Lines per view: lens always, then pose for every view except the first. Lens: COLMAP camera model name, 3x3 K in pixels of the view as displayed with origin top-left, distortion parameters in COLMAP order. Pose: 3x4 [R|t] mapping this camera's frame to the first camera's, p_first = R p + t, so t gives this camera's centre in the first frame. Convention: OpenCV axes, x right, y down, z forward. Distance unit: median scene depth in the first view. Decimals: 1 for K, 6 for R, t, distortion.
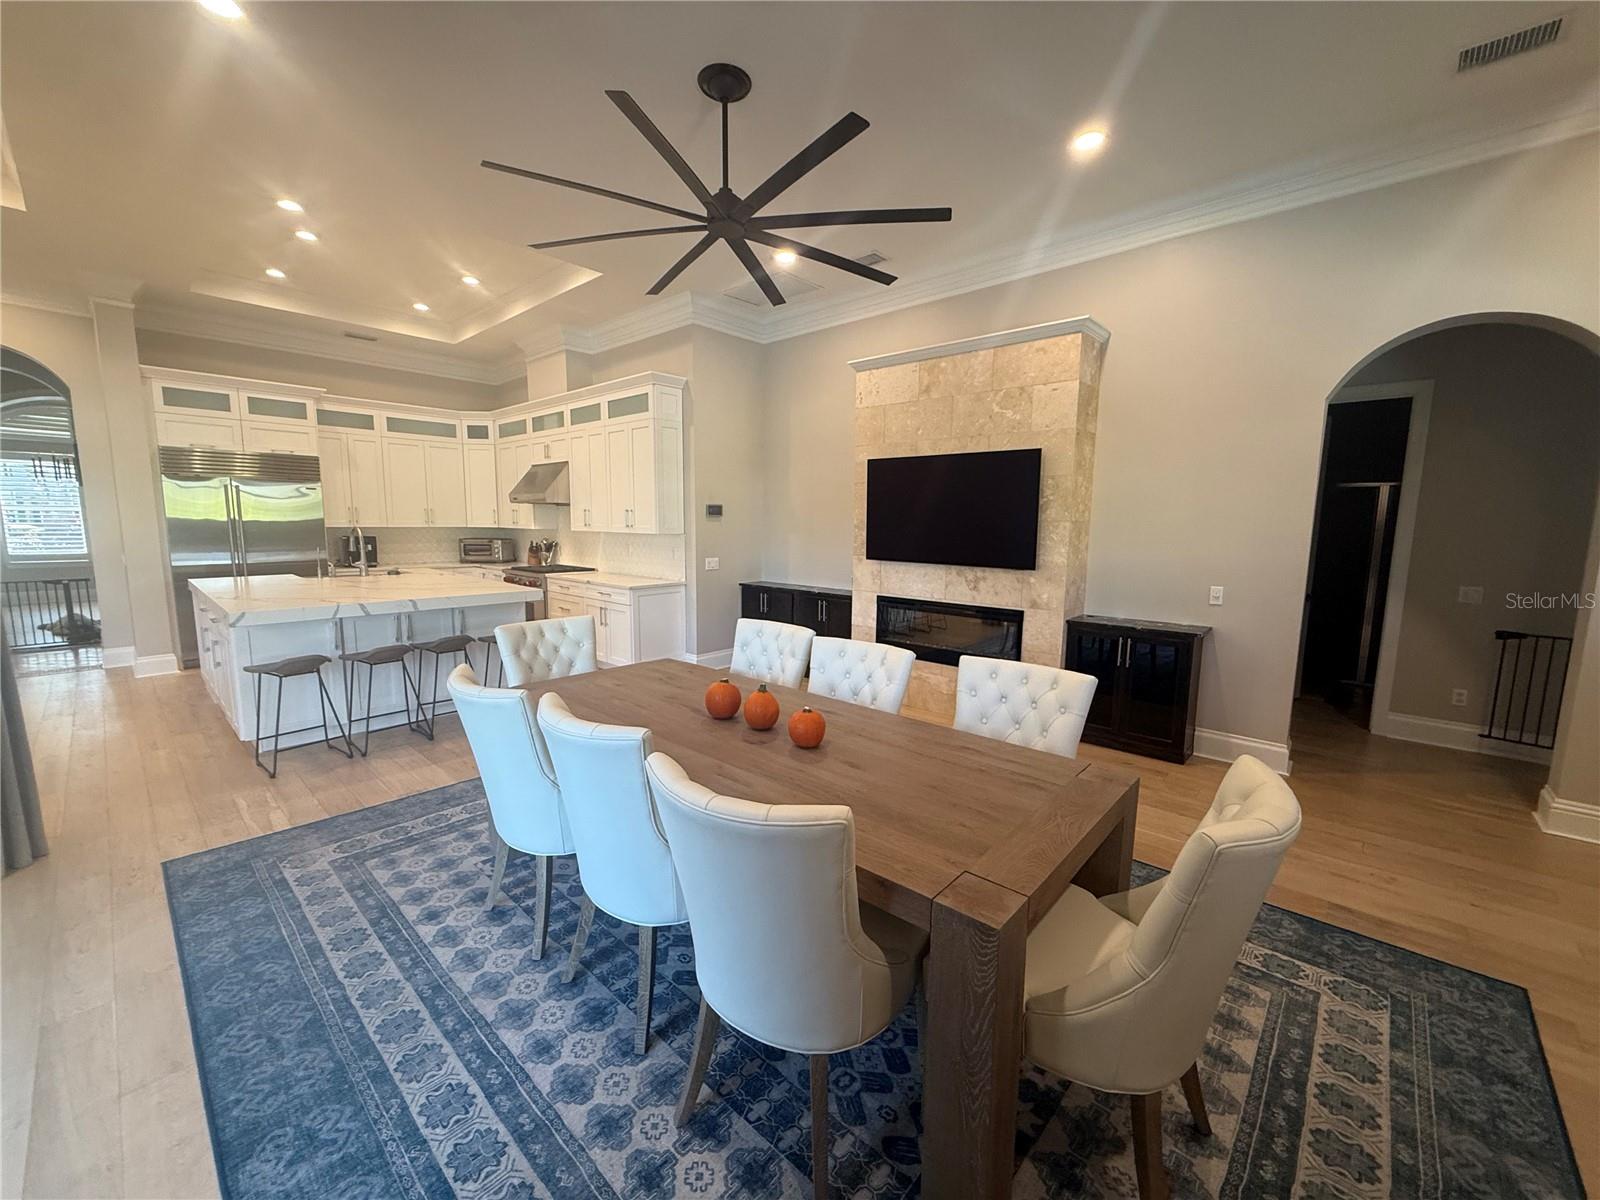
lens RADIAL K [[636.4, 0, 802.1], [0, 636.4, 602.8], [0, 0, 1]] dist [-0.001804, -0.000009]
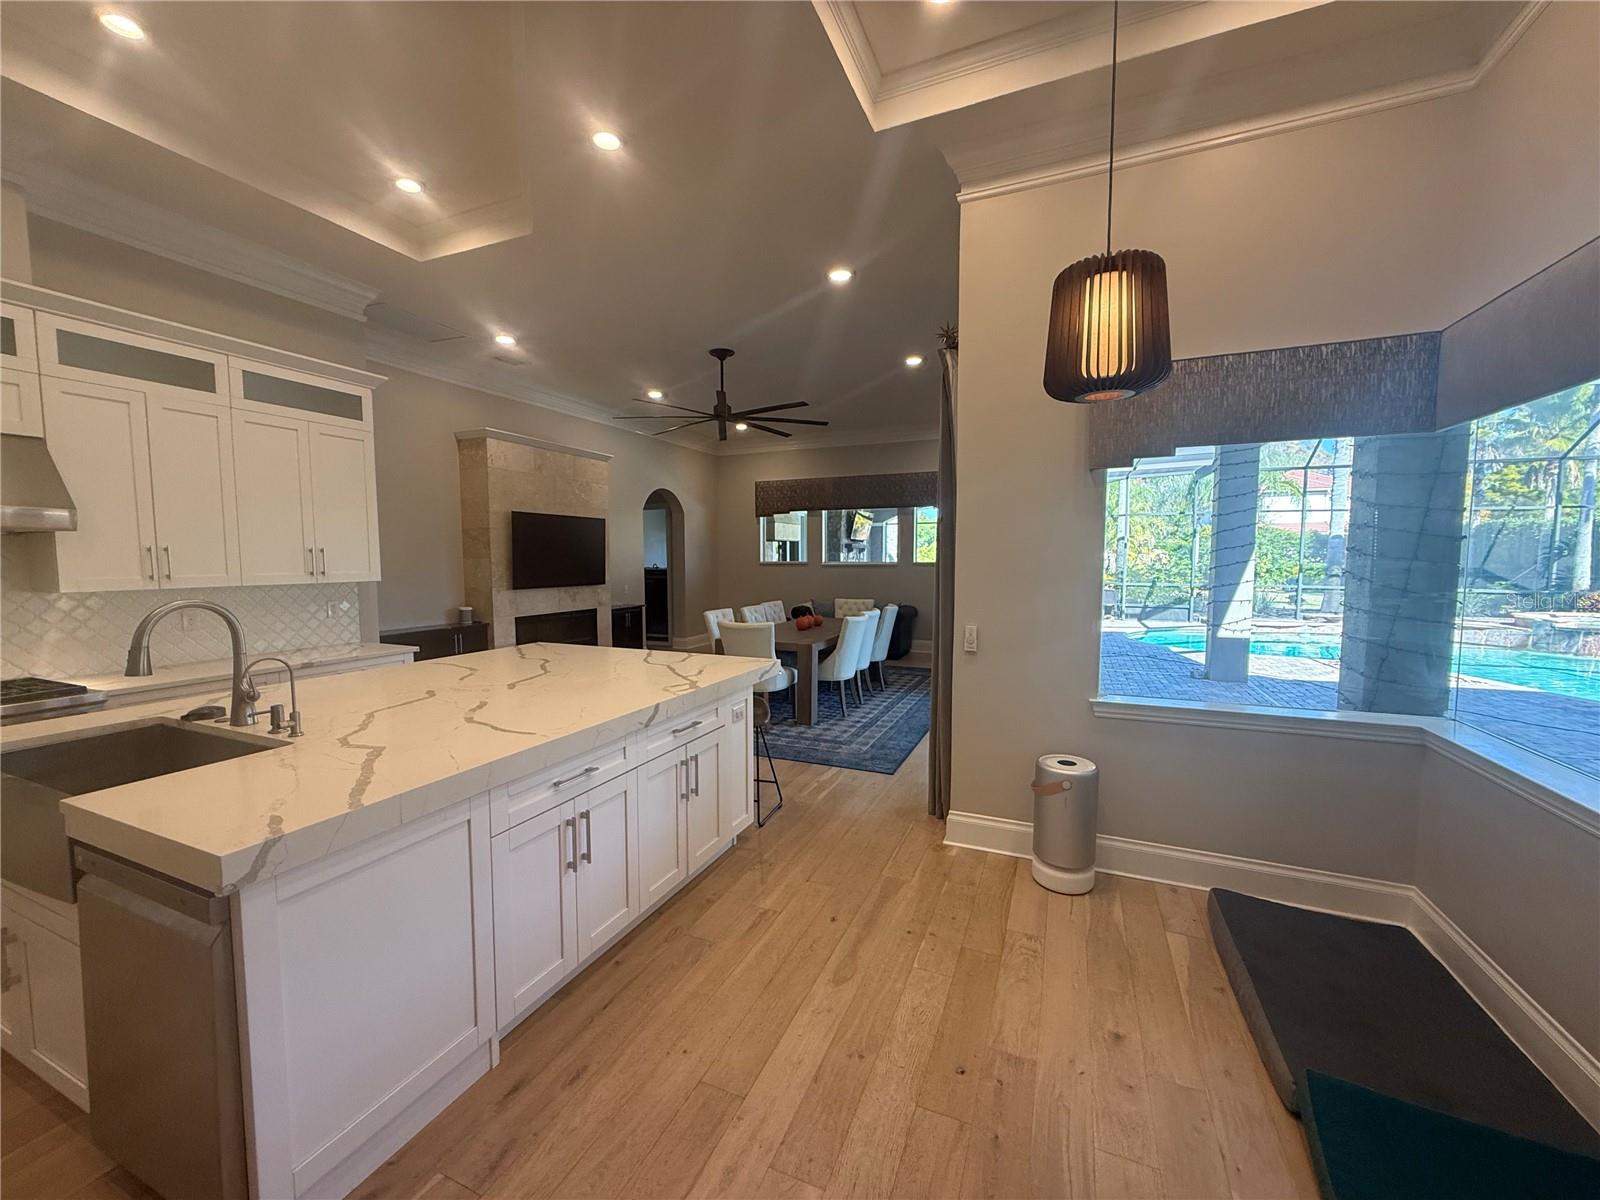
lens RADIAL K [[636.4, 0, 796.9], [0, 636.4, 600.3], [0, 0, 1]] dist [-0.001804, -0.000009]
pose [[-0.324321, -0.077840, 0.942739, -1.844170], [0.120103, 0.985155, 0.122660, -0.196700], [-0.938291, 0.153007, -0.310158, 1.265804]]
